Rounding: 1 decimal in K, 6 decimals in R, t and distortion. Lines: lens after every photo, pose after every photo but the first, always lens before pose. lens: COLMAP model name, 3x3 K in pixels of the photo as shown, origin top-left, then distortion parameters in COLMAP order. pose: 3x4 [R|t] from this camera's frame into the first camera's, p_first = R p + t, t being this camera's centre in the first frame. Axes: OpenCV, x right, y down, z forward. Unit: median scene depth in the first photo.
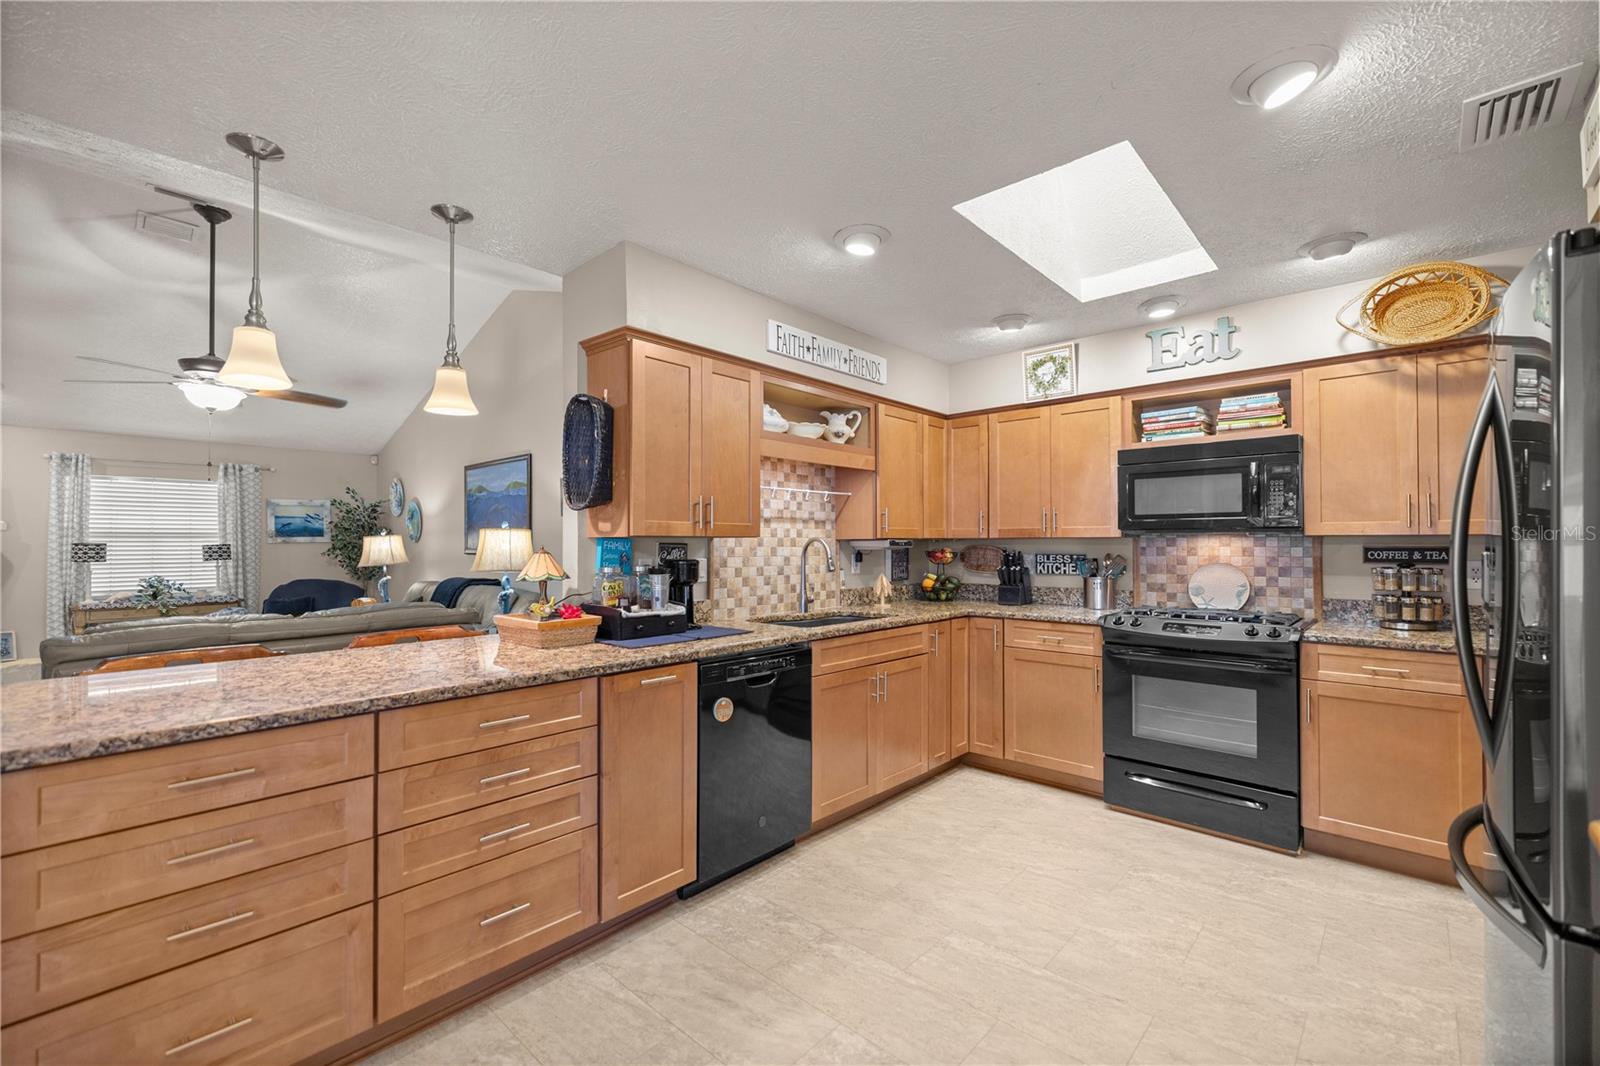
lens RADIAL K [[674.1, 0, 800.7], [0, 674.1, 540.8], [0, 0, 1]] dist [0.001263, -0.000162]
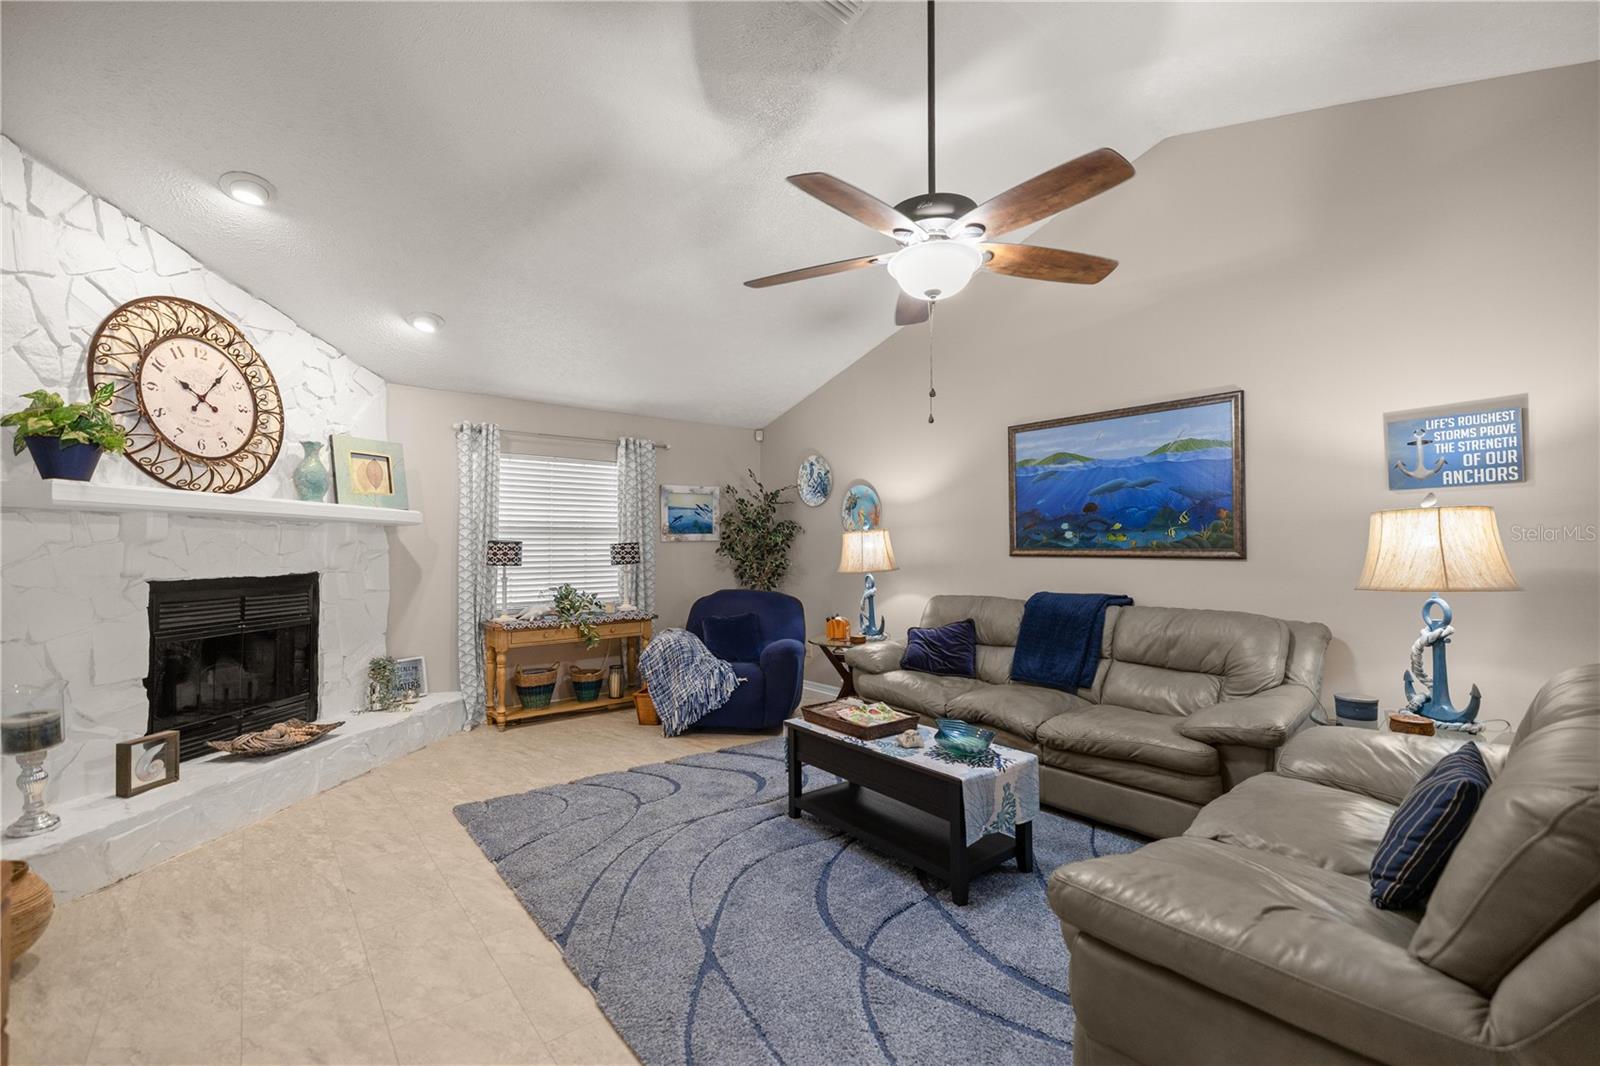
lens RADIAL K [[691.5, 0, 805.3], [0, 691.5, 537.3], [0, 0, 1]] dist [0.001148, 0.000235]
pose [[0.989457, -0.002549, -0.144803, -0.544145], [0.001186, 0.999954, -0.009495, 0.006569], [0.144821, 0.009223, 0.989415, 0.253732]]
